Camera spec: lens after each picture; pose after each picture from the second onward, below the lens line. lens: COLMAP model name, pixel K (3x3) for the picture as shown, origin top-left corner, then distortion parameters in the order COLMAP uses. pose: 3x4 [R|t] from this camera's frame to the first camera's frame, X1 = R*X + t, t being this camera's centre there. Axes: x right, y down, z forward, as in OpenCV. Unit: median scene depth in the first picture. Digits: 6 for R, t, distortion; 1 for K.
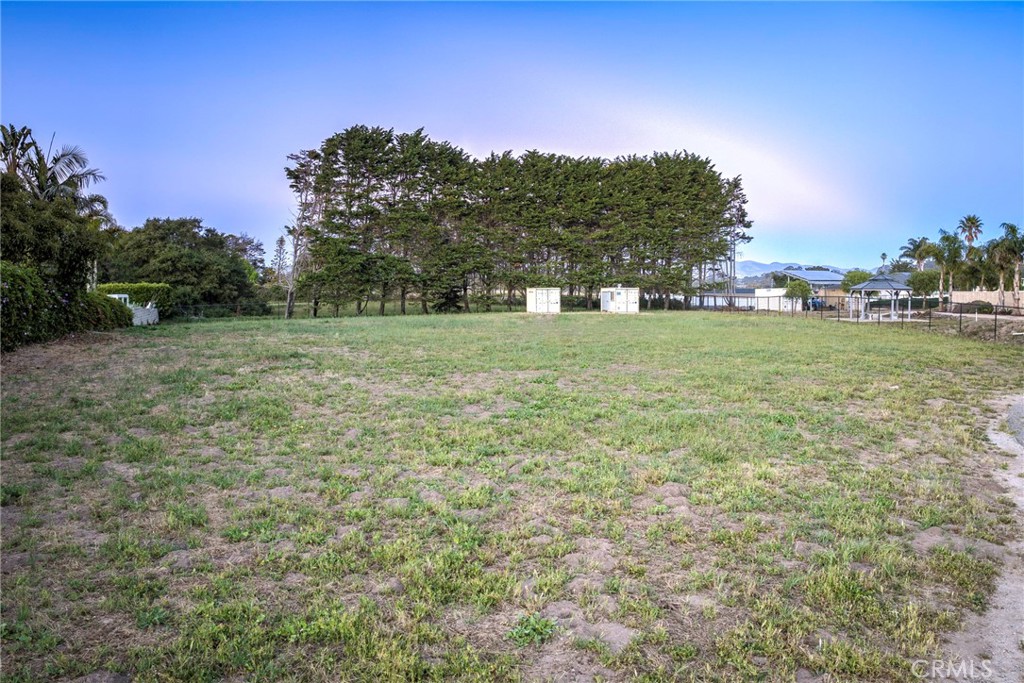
lens RADIAL K [[852.5, 0, 520.5], [0, 852.5, 332.4], [0, 0, 1]] dist [-0.095567, -0.030332]
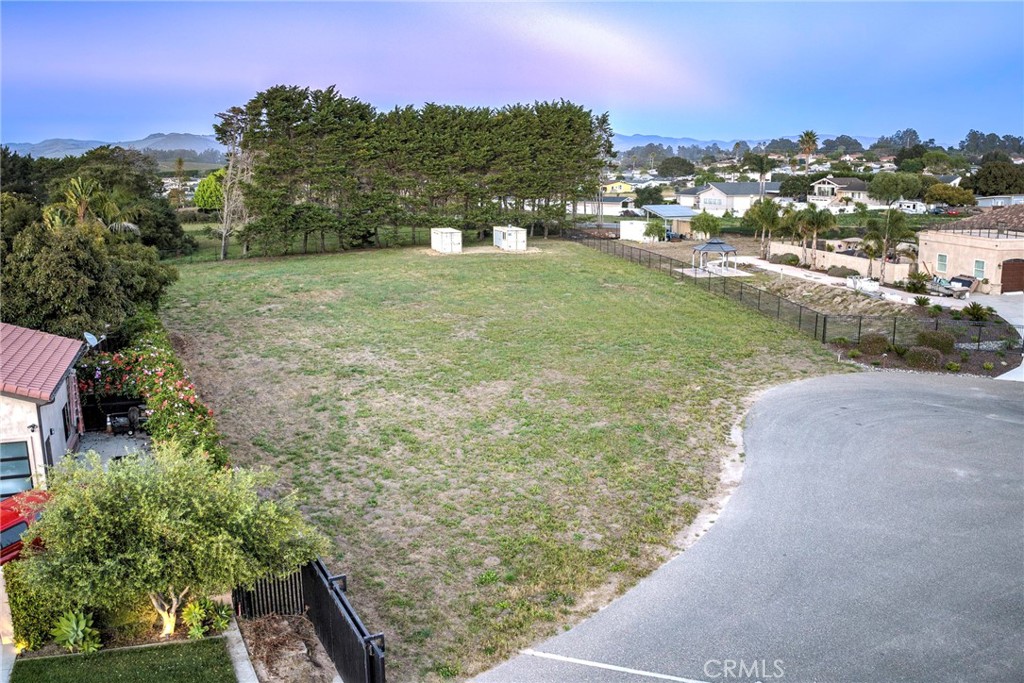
lens RADIAL K [[852.5, 0, 521.8], [0, 852.5, 335.1], [0, 0, 1]] dist [-0.095567, -0.030332]
pose [[0.987164, -0.034607, 0.155912, -0.056256], [0.010715, 0.988393, 0.151543, -0.081109], [-0.159347, -0.147928, 0.976077, -0.185013]]
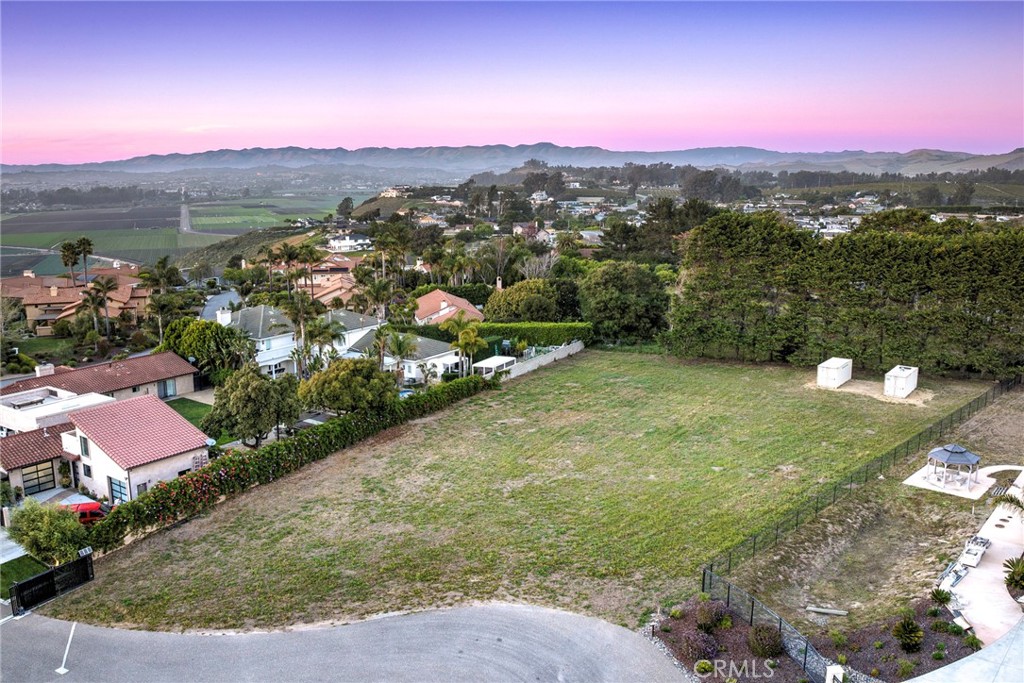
lens RADIAL K [[852.5, 0, 524.0], [0, 852.5, 330.8], [0, 0, 1]] dist [-0.095567, -0.030332]
pose [[0.704006, 0.127533, -0.698649, 0.516383], [-0.034075, 0.988677, 0.146139, -0.243108], [0.709376, -0.079076, 0.700380, -0.140178]]
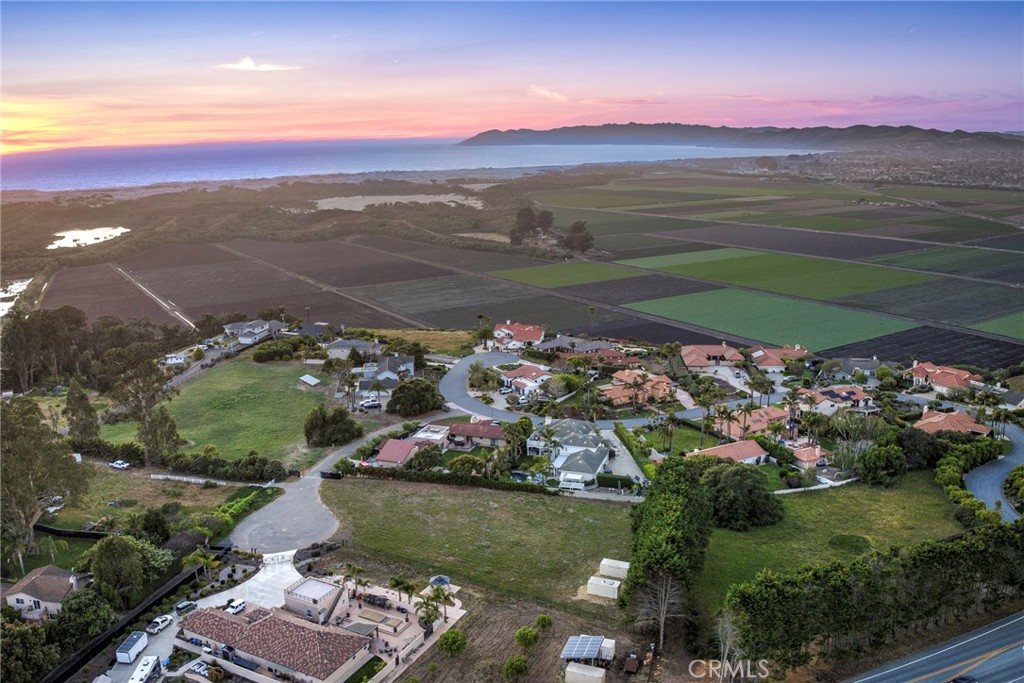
lens RADIAL K [[852.5, 0, 519.5], [0, 852.5, 337.1], [0, 0, 1]] dist [-0.095567, -0.030332]
pose [[-0.518998, 0.202415, -0.830463, 1.592017], [-0.029368, 0.966761, 0.253989, -1.004702], [0.854271, 0.156209, -0.495802, 1.617112]]
